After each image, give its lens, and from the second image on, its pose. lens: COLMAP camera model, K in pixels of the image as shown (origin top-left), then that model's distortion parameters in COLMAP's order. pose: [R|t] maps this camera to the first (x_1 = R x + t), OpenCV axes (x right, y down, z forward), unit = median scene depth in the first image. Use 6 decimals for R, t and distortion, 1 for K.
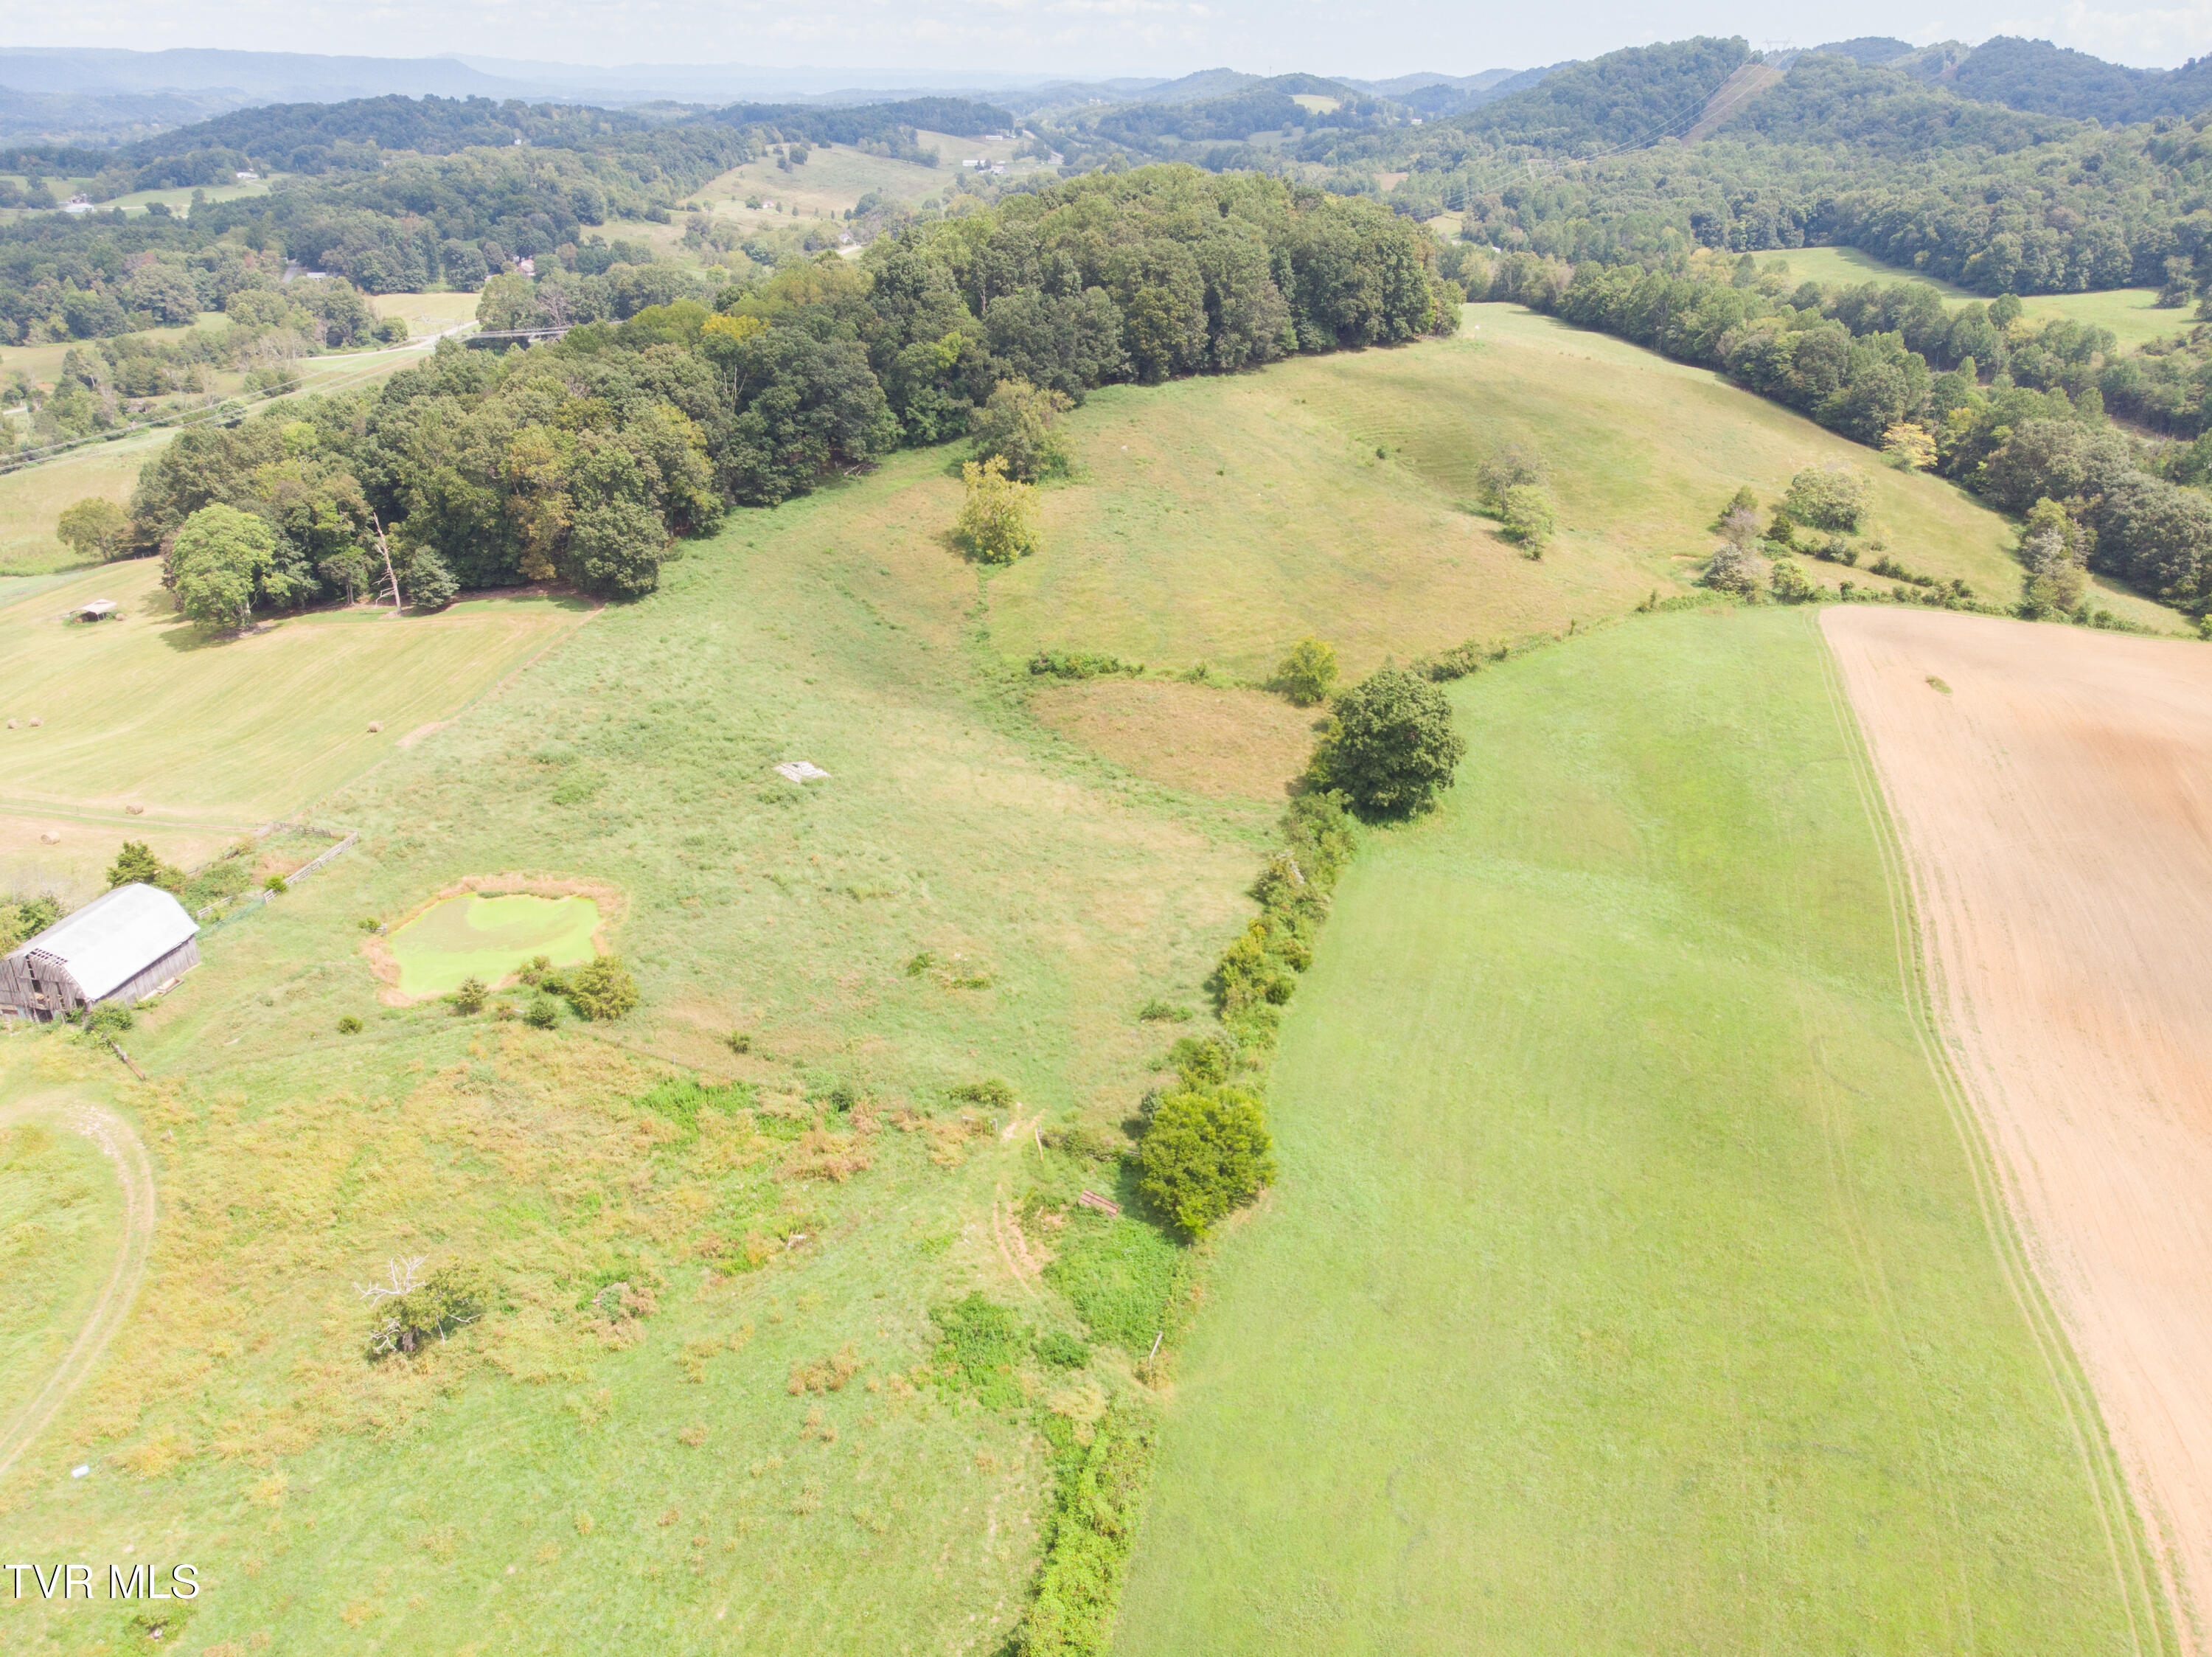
lens RADIAL K [[1648.3, 0, 1125.3], [0, 1648.3, 818.5], [0, 0, 1]] dist [-0.001356, 0.009727]
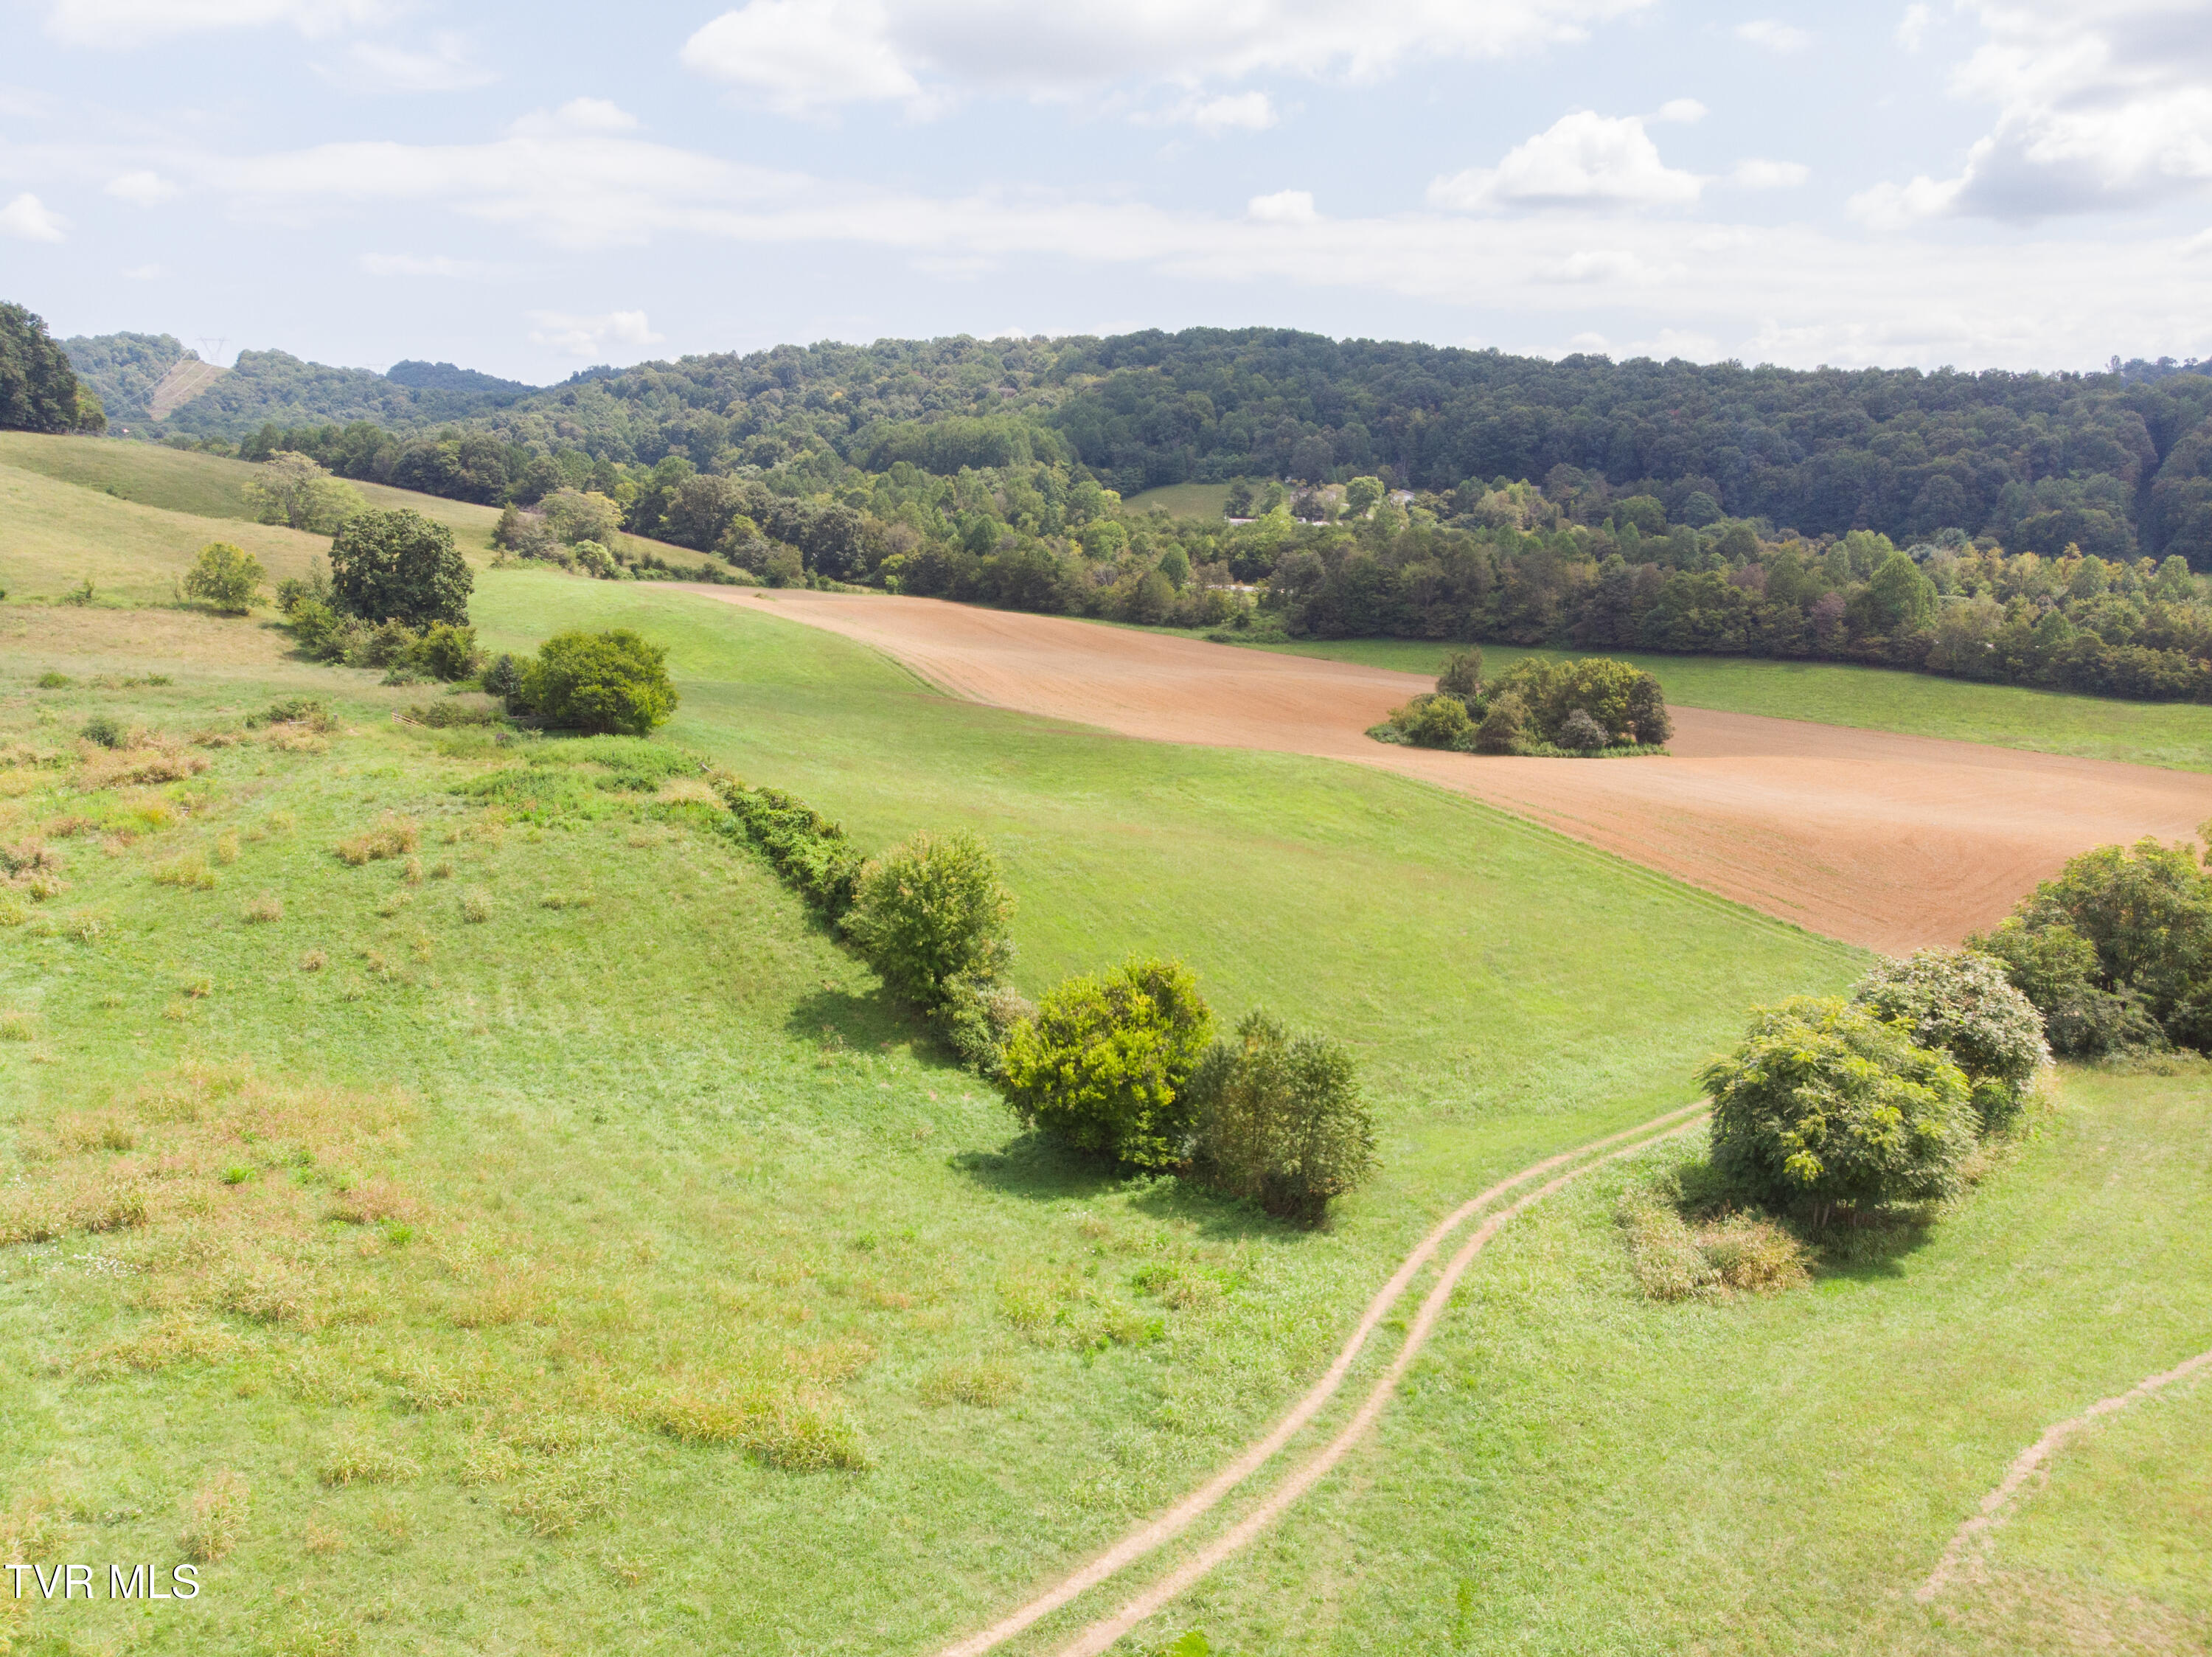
lens RADIAL K [[1634.0, 0, 1107.0], [0, 1634.0, 834.3], [0, 0, 1]] dist [-0.022430, 0.026888]
pose [[0.647359, -0.172094, 0.742503, -0.183019], [0.309531, 0.949586, -0.049776, 0.165203], [-0.696504, 0.262050, 0.667991, 0.088071]]
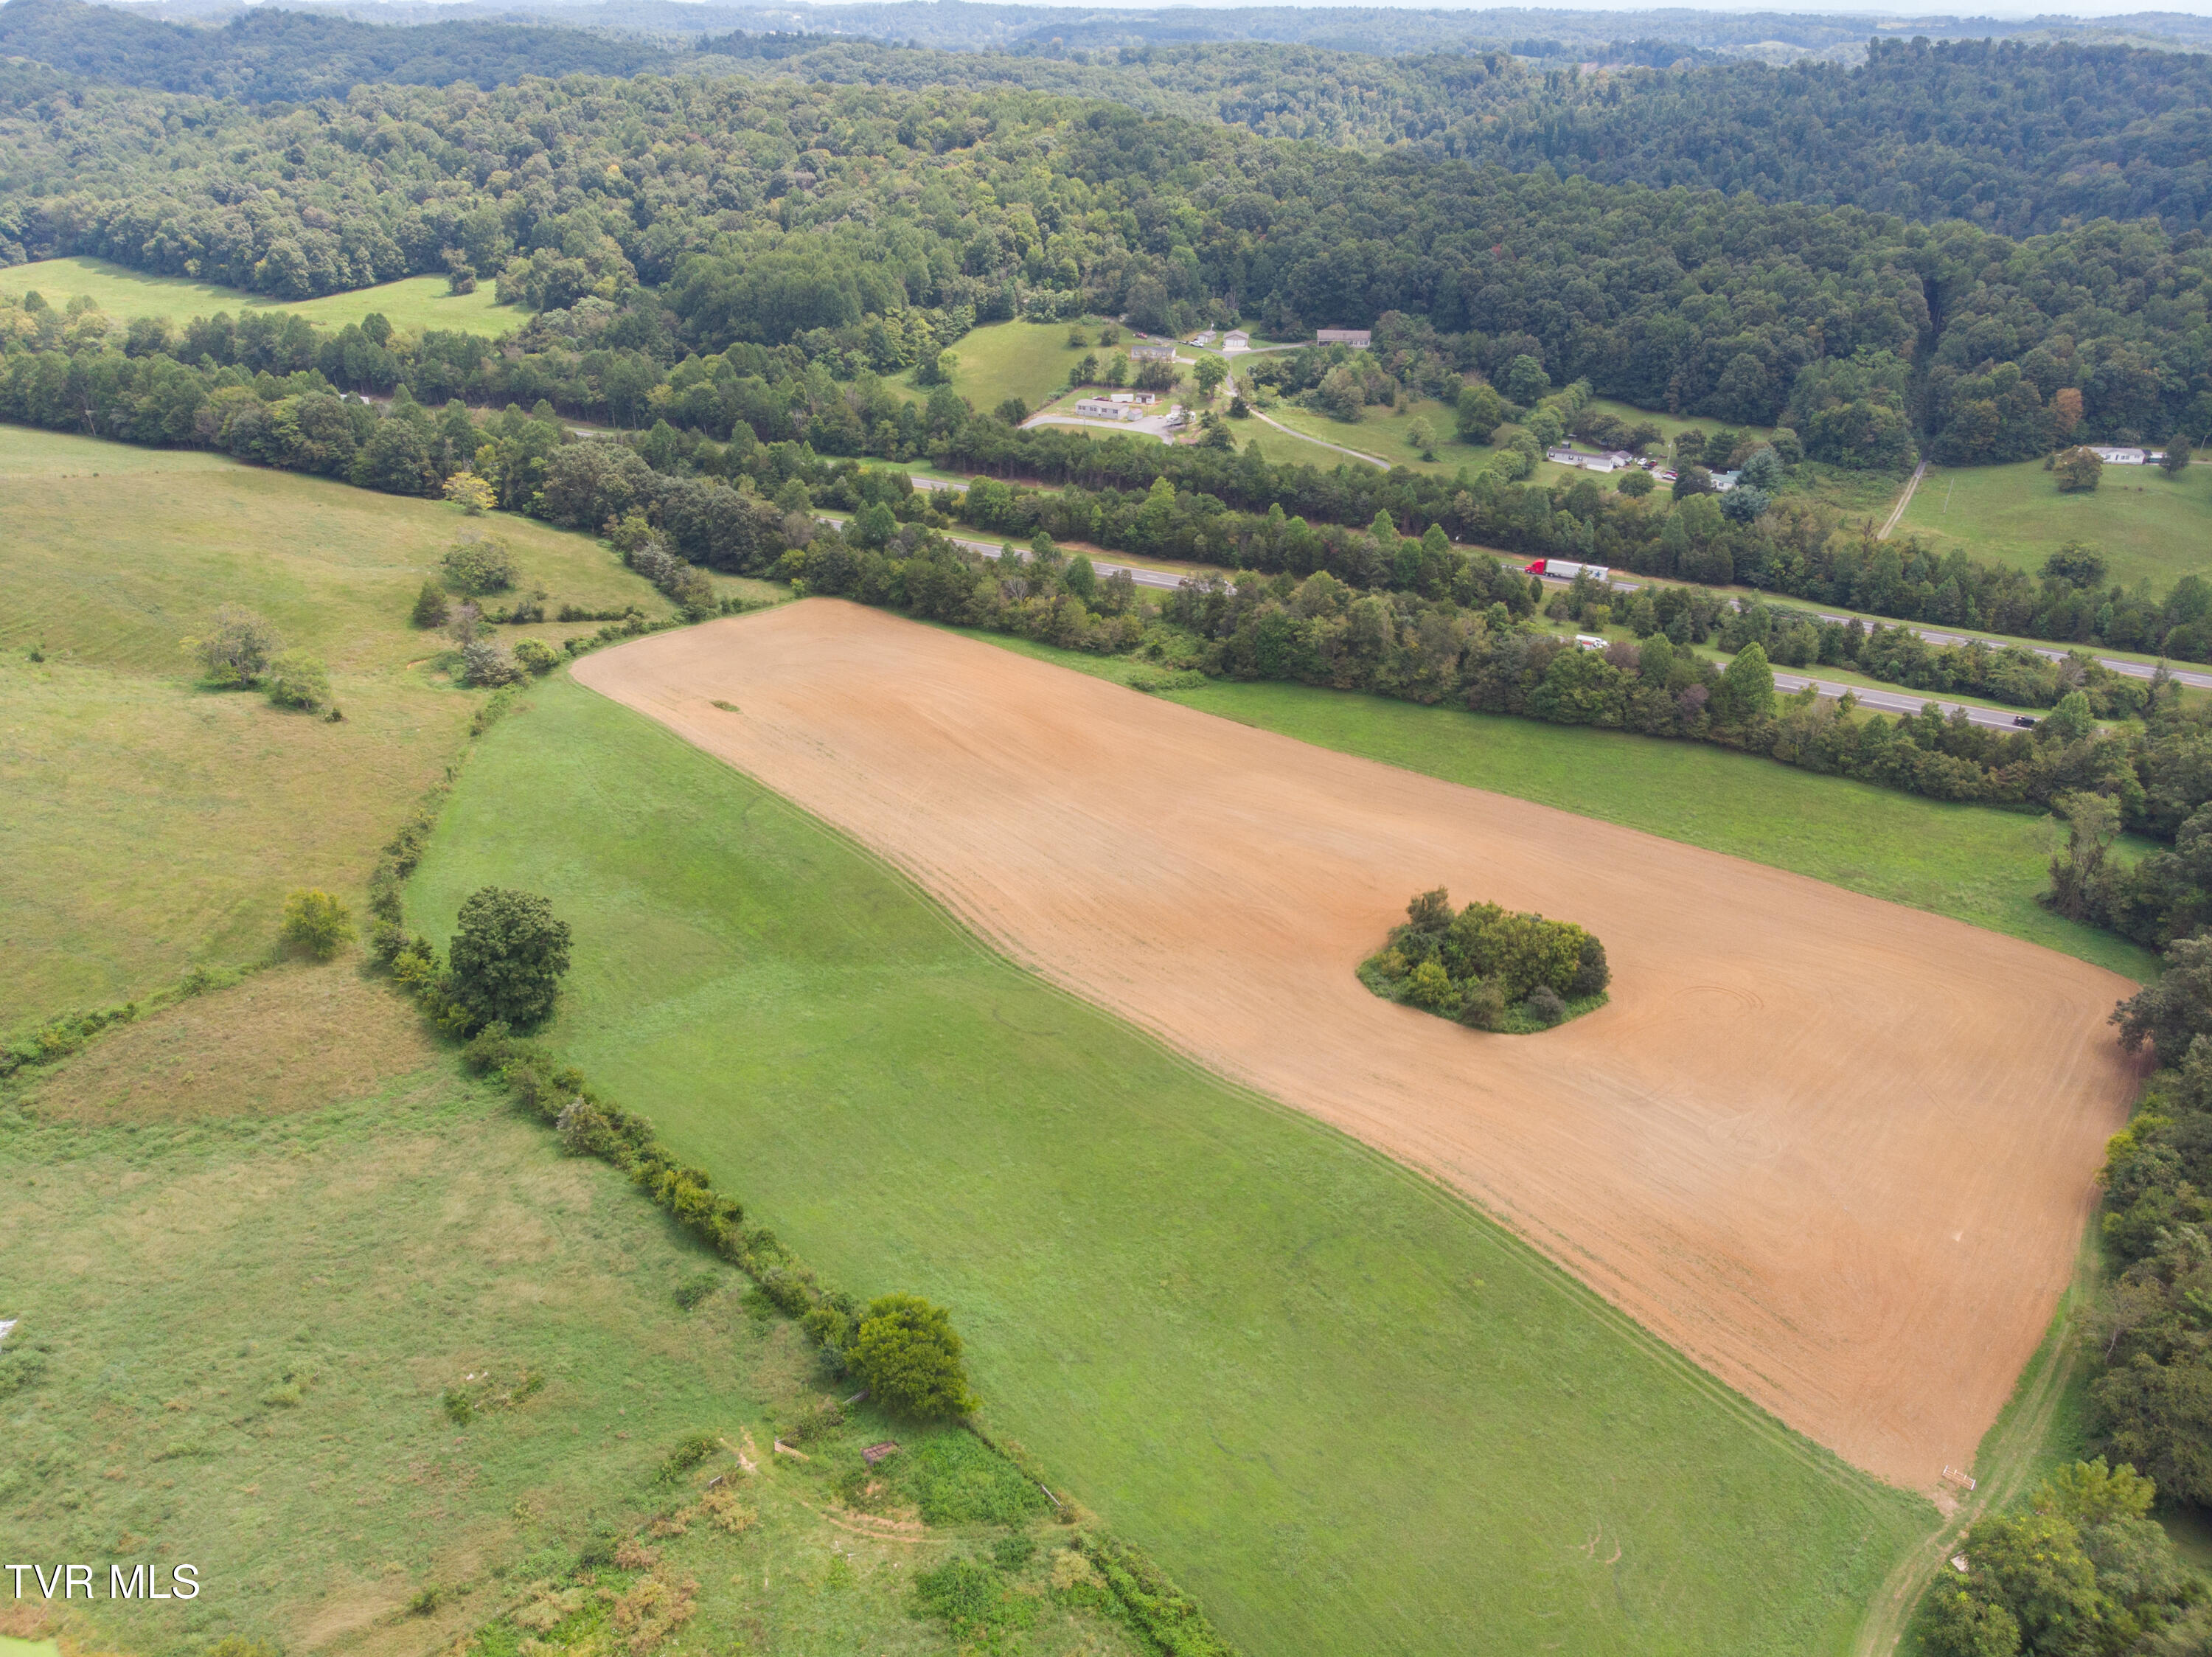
lens RADIAL K [[1630.2, 0, 1103.9], [0, 1630.2, 835.3], [0, 0, 1]] dist [-0.012555, -0.004121]
pose [[0.518136, -0.395297, 0.758469, -0.242461], [0.351313, 0.906890, 0.232657, -0.139444], [-0.779817, 0.145912, 0.608766, 0.057018]]
